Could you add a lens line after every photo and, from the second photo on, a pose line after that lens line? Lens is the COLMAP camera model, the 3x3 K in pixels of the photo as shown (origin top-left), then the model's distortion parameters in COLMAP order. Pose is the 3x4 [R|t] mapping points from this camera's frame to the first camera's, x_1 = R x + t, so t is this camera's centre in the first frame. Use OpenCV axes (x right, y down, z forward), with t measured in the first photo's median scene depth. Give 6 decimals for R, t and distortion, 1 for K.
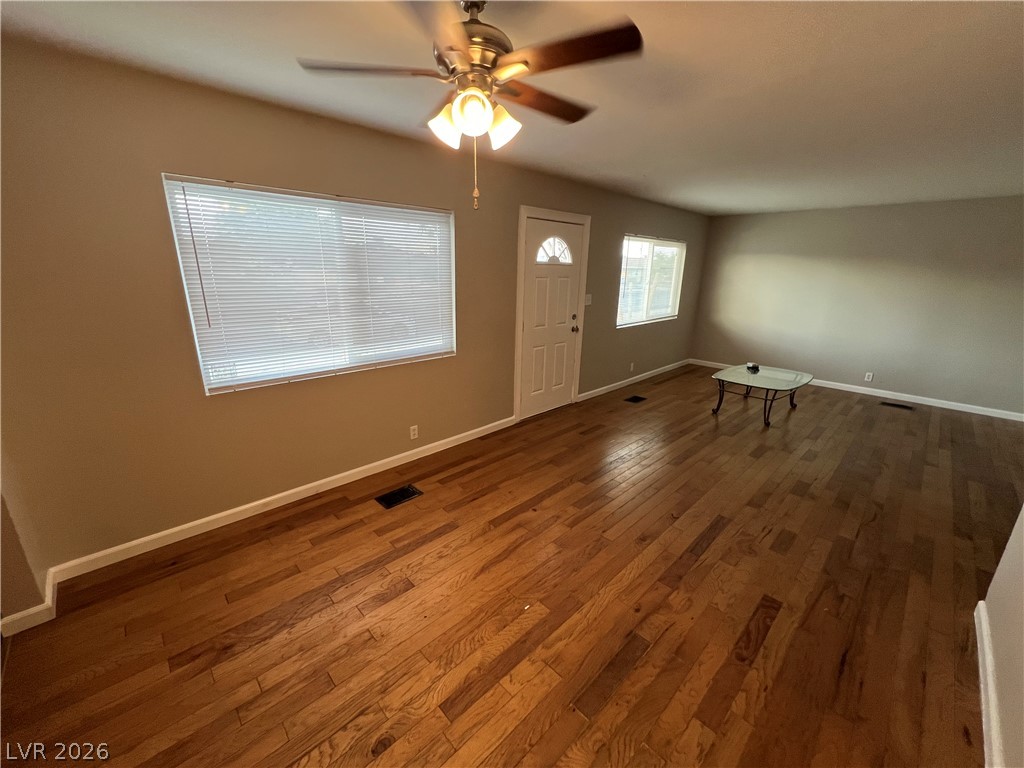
lens RADIAL K [[413.4, 0, 512.0], [0, 413.4, 384.0], [0, 0, 1]] dist [0.004479, 0.000117]
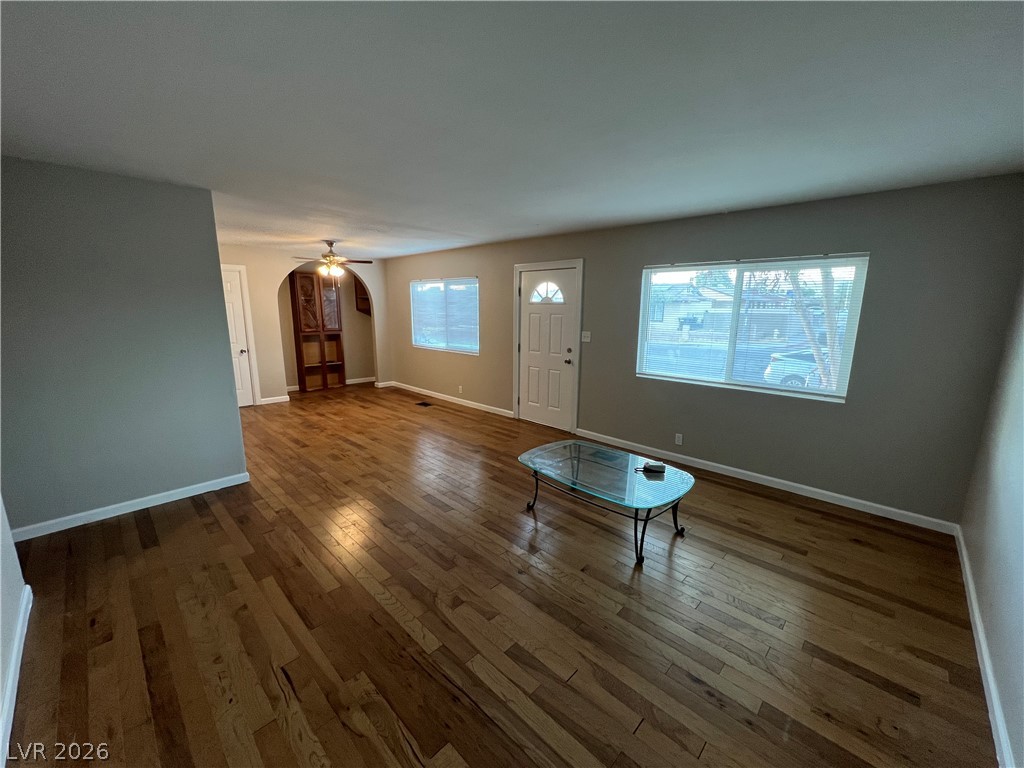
lens RADIAL K [[413.4, 0, 512.0], [0, 413.4, 384.0], [0, 0, 1]] dist [0.004479, 0.000117]
pose [[0.018497, 0.169922, -0.985284, 1.859413], [-0.277924, 0.947489, 0.158187, -0.313617], [0.960425, 0.270908, 0.064752, 1.215758]]
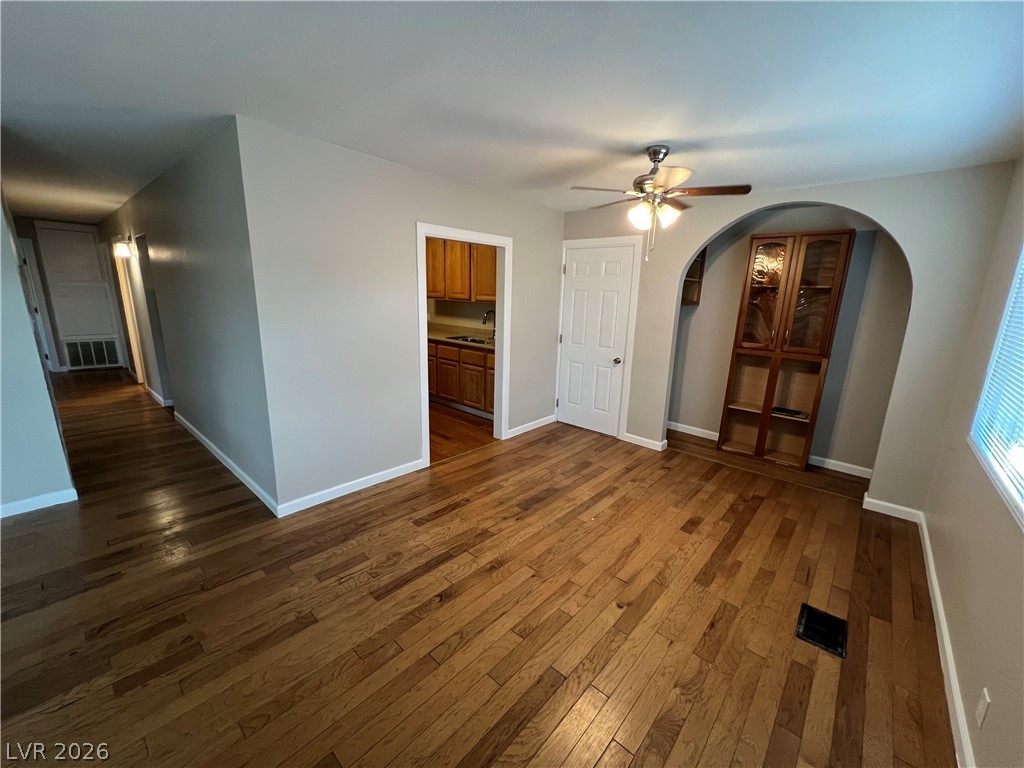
lens RADIAL K [[408.6, 0, 512.0], [0, 408.6, 384.0], [0, 0, 1]] dist [-0.013844, -0.000010]
pose [[-0.996587, -0.031712, -0.076209, 0.286086], [-0.063982, 0.880091, 0.470475, -0.347577], [0.052151, 0.473746, -0.879116, 1.297986]]
